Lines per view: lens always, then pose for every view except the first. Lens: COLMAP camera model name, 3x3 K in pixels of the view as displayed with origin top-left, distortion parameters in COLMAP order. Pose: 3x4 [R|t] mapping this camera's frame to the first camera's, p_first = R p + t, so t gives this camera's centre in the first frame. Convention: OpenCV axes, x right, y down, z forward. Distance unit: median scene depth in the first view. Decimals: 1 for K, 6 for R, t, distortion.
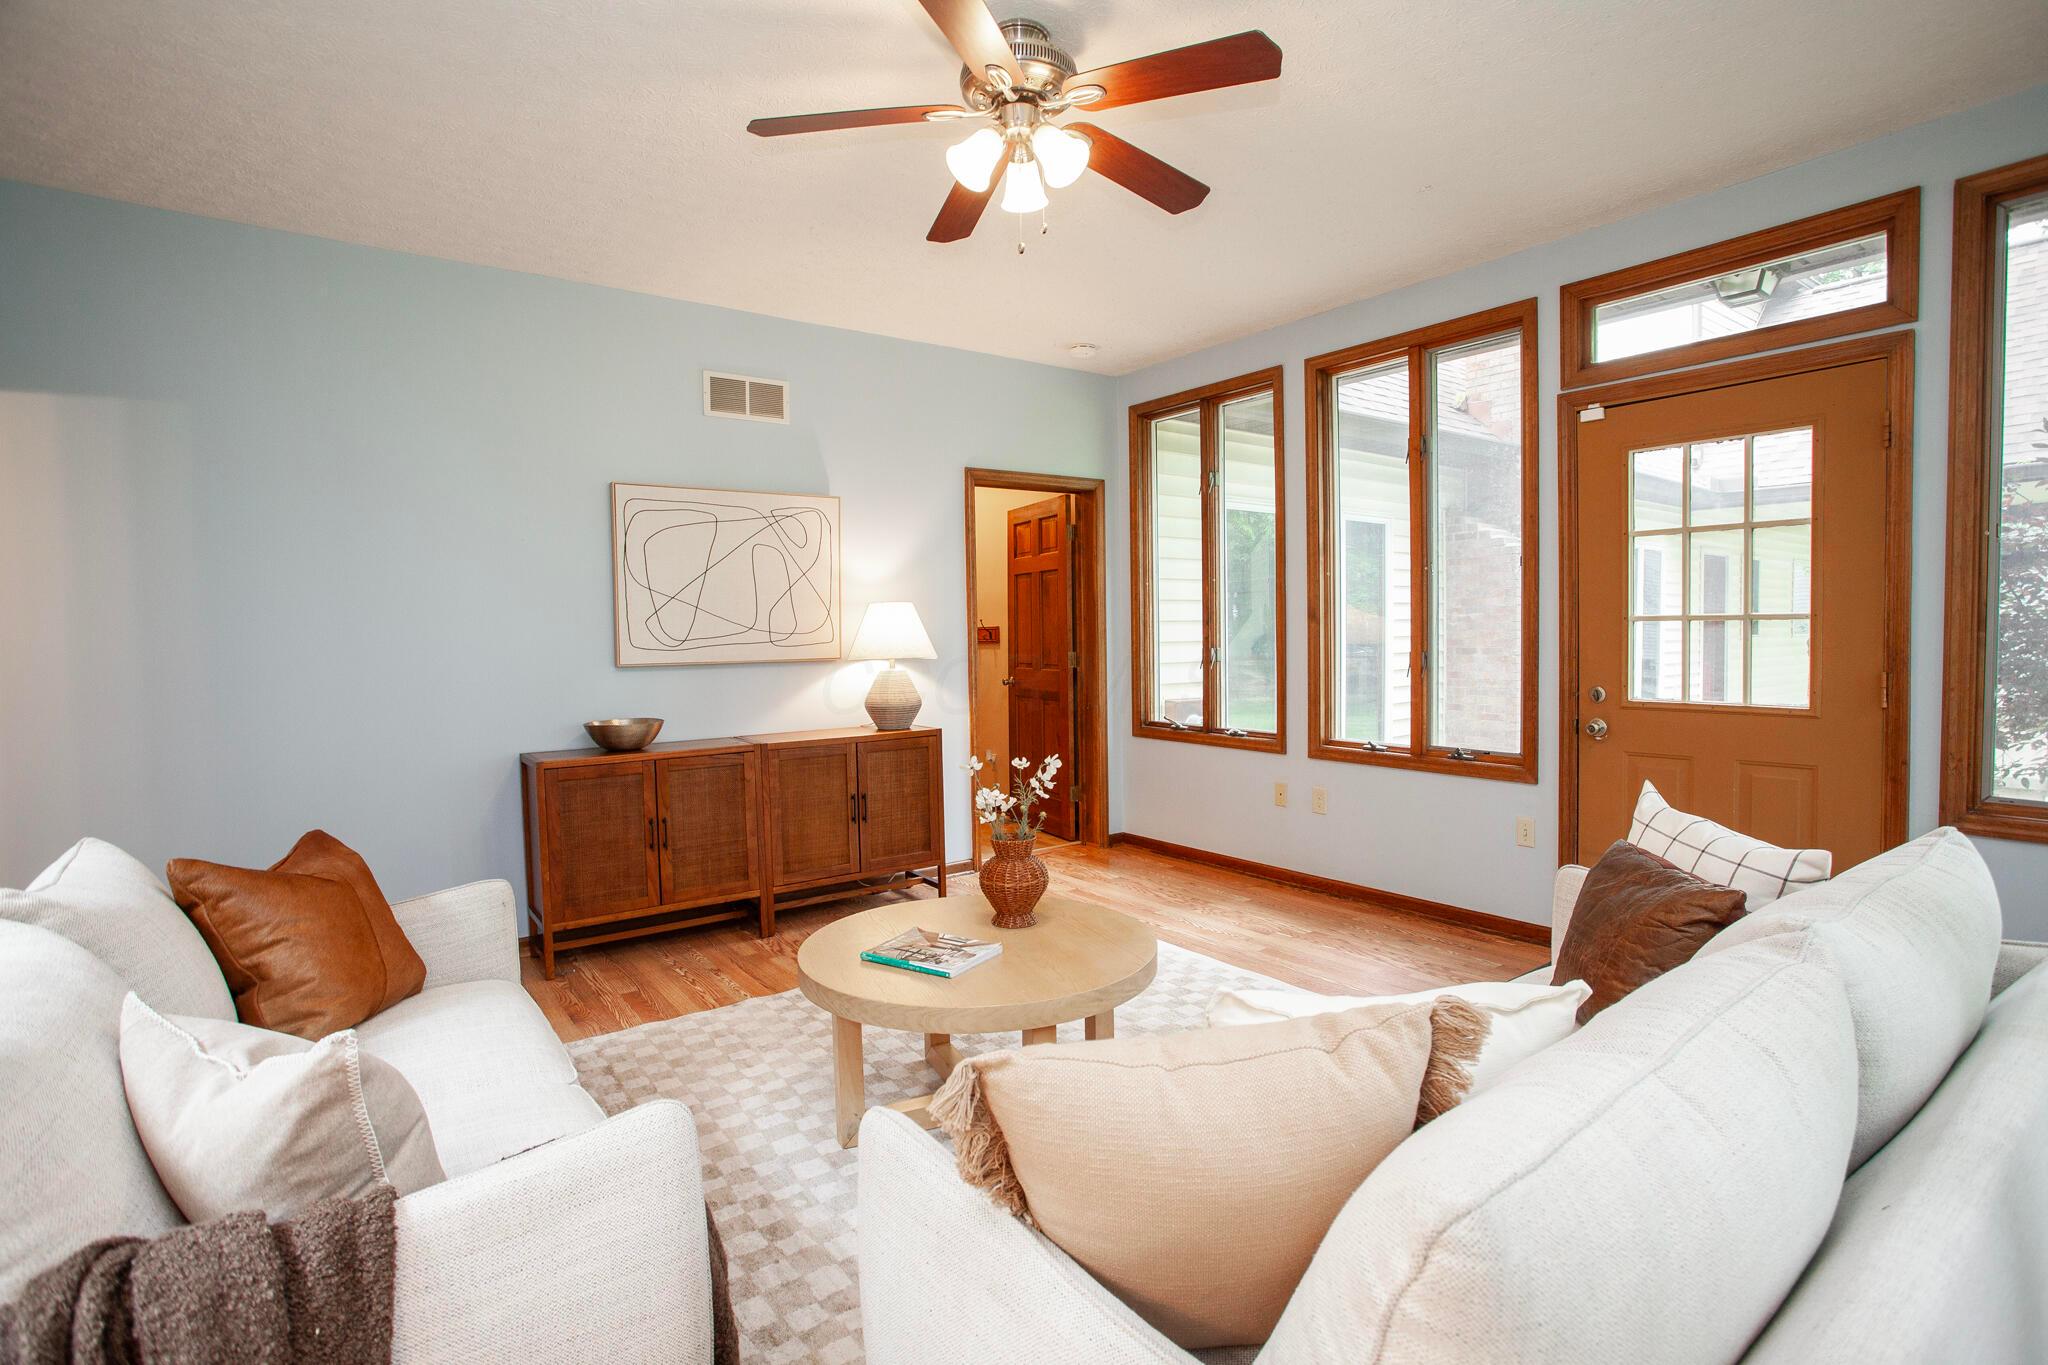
lens RADIAL K [[1034.3, 0, 1027.0], [0, 1034.3, 682.0], [0, 0, 1]] dist [-0.000592, 0.000142]
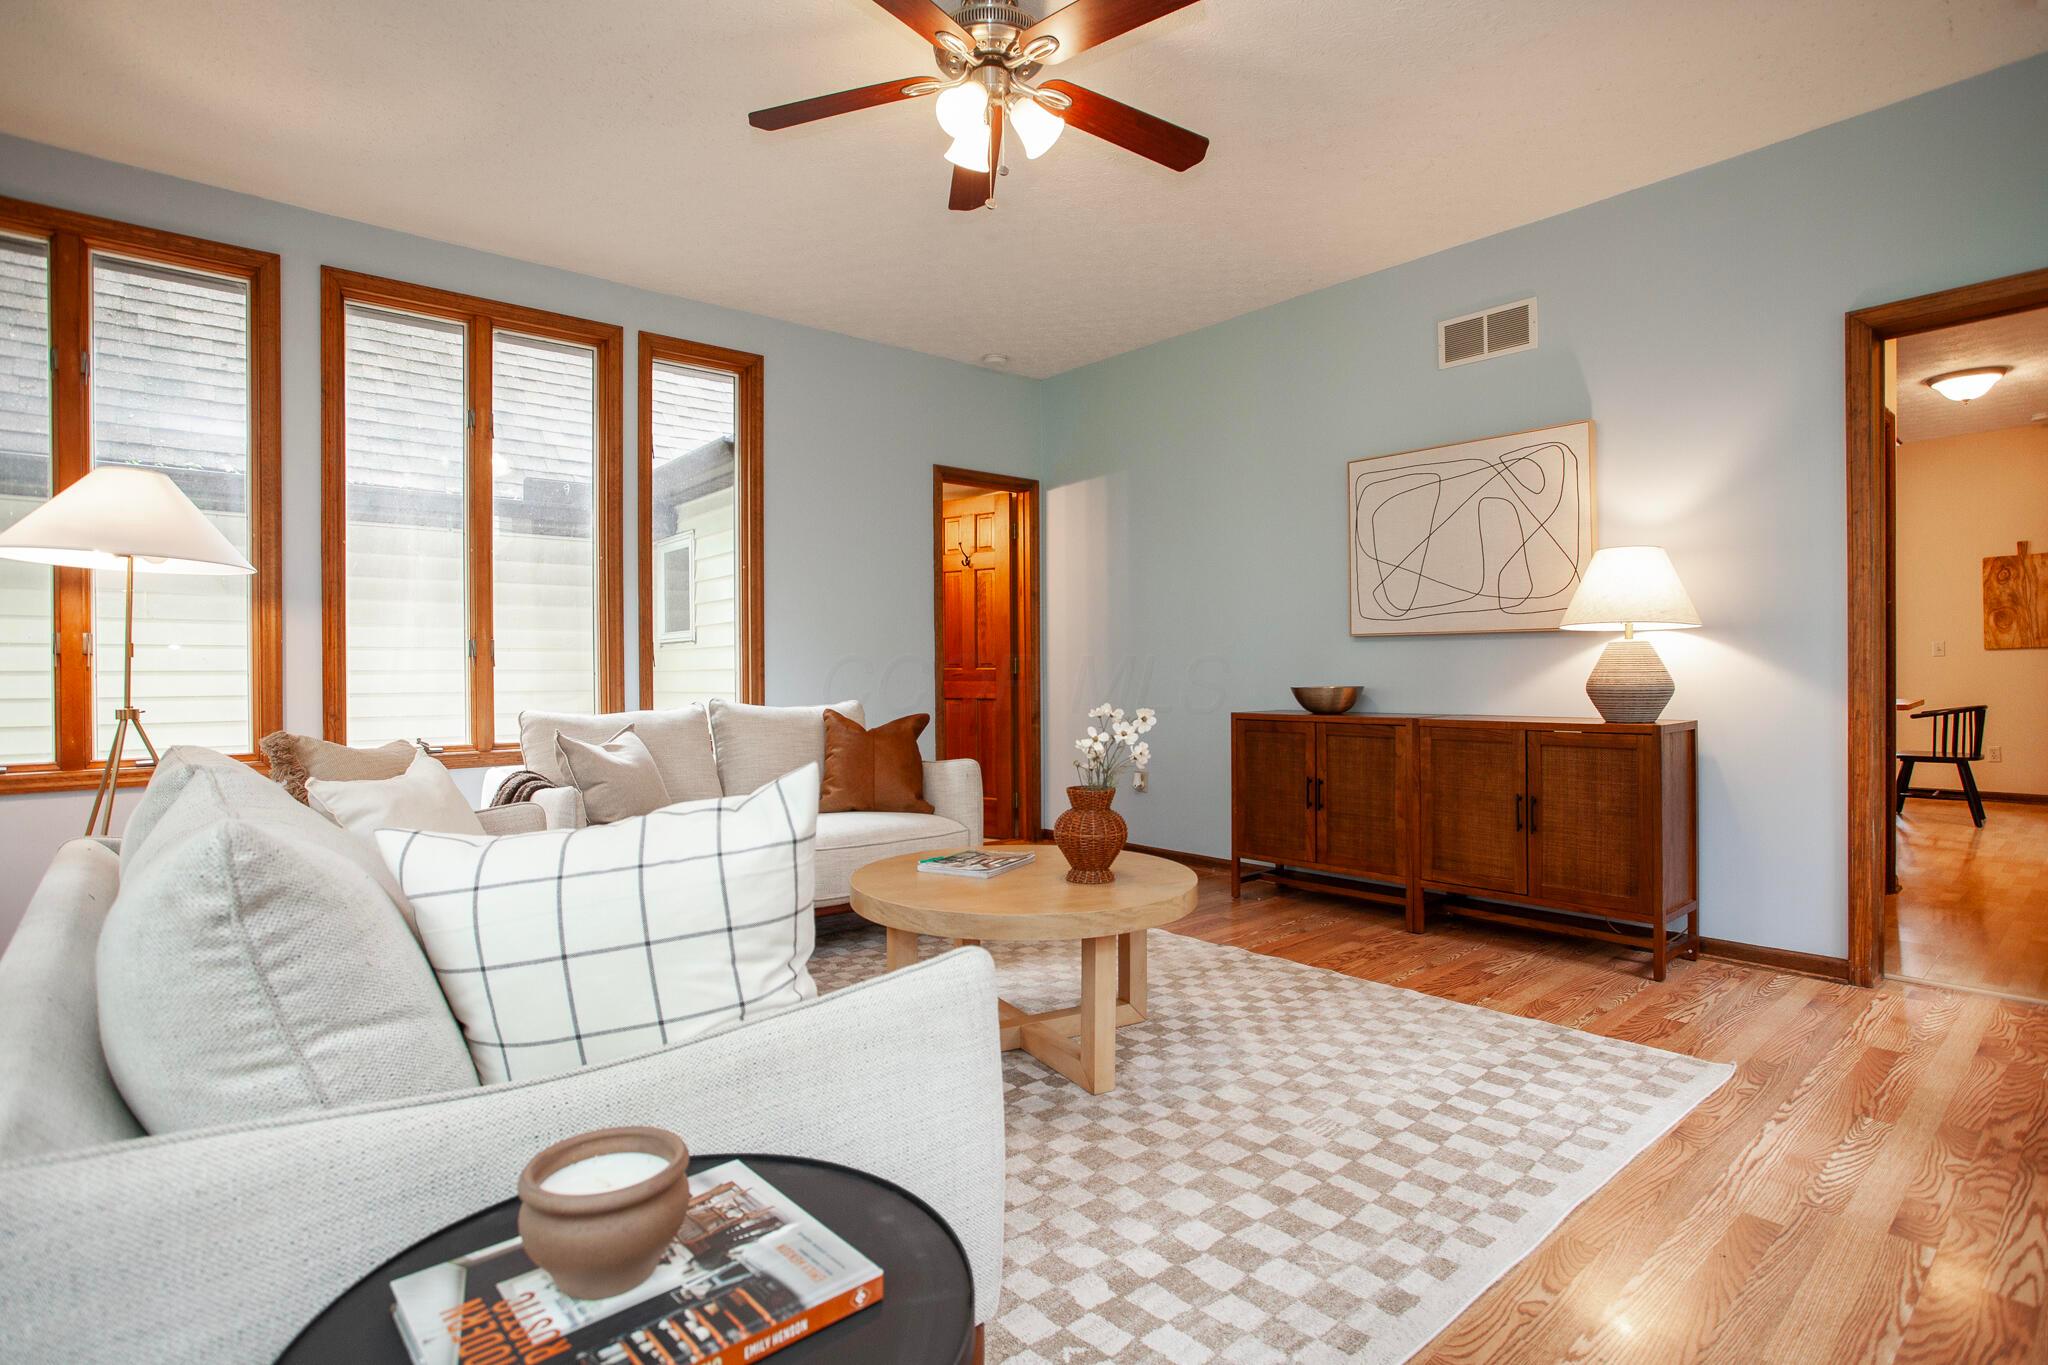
lens RADIAL K [[1014.6, 0, 1026.2], [0, 1014.6, 657.7], [0, 0, 1]] dist [-0.000409, 0.000083]
pose [[0.103310, 0.009884, -0.994600, 0.585763], [-0.040086, 0.999180, 0.005766, 0.013964], [0.993841, 0.039274, 0.103621, 0.551592]]
